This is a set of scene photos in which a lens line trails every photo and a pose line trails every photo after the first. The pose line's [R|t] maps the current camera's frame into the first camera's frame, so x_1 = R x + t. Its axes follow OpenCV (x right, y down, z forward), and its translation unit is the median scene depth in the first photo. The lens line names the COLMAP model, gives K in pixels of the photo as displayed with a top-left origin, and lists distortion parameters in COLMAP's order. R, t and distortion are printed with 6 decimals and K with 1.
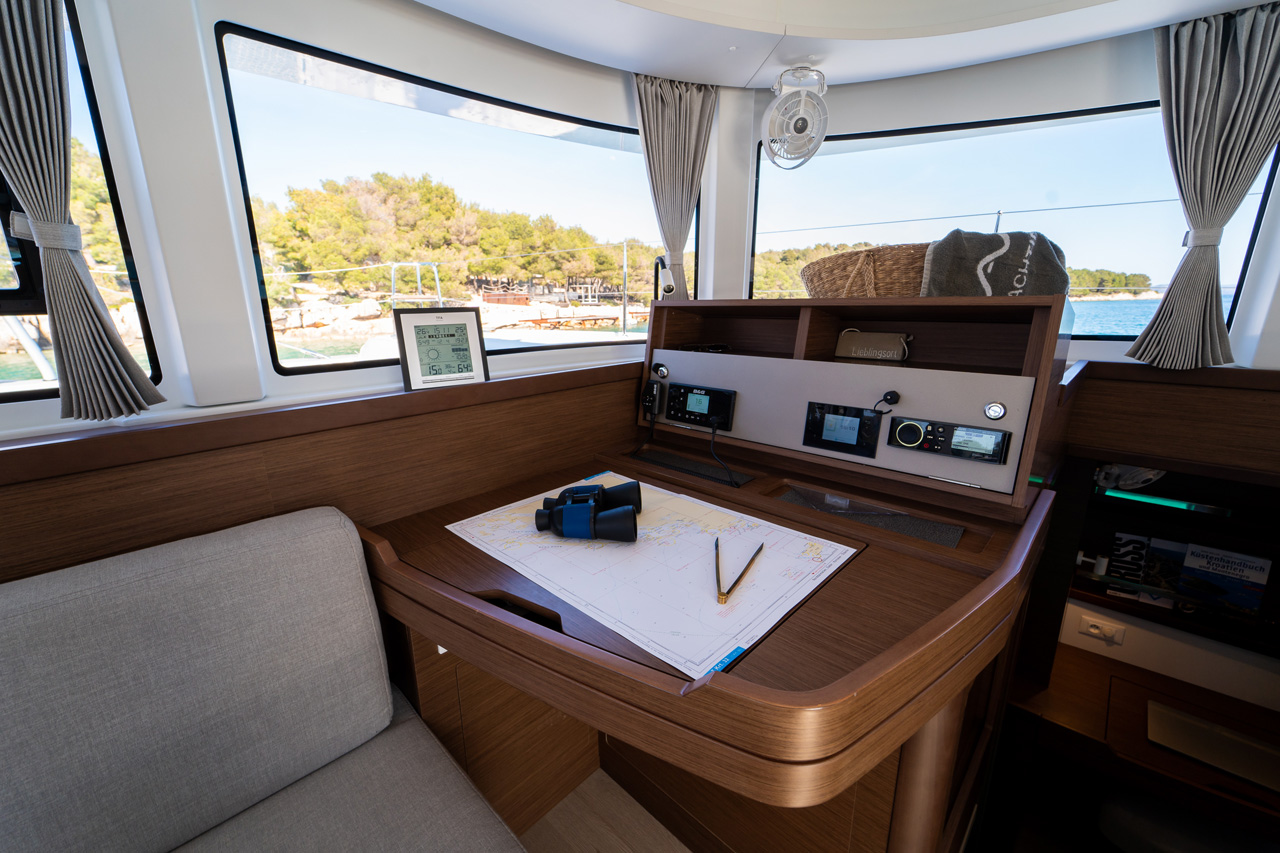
lens RADIAL K [[518.9, 0, 636.3], [0, 518.9, 429.7], [0, 0, 1]] dist [0.002596, 0.000303]
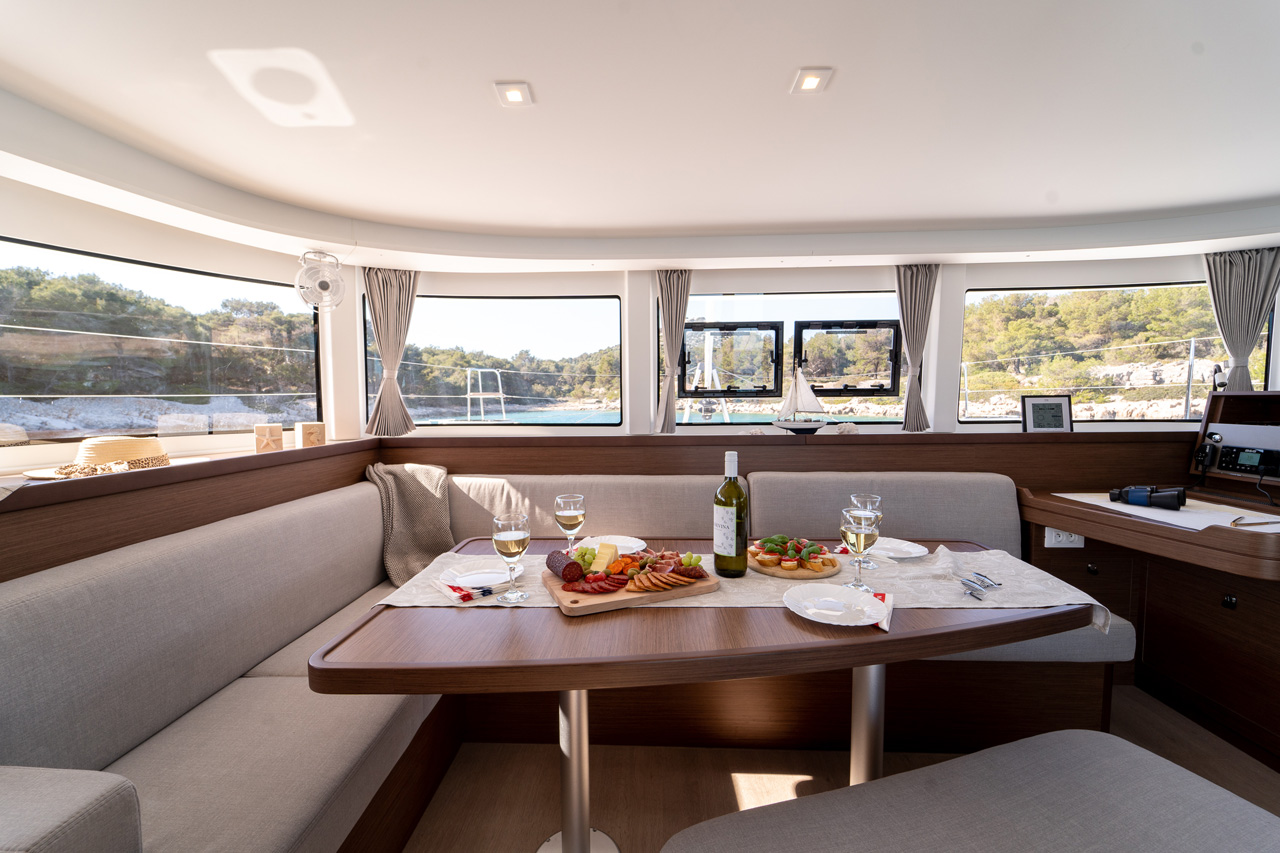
lens RADIAL K [[518.9, 0, 636.3], [0, 518.9, 429.7], [0, 0, 1]] dist [0.002596, 0.000303]
pose [[0.664358, 0.053195, -0.745519, 0.060861], [-0.181920, 0.978976, -0.092261, 0.322684], [0.724937, 0.196919, 0.660068, -1.264435]]
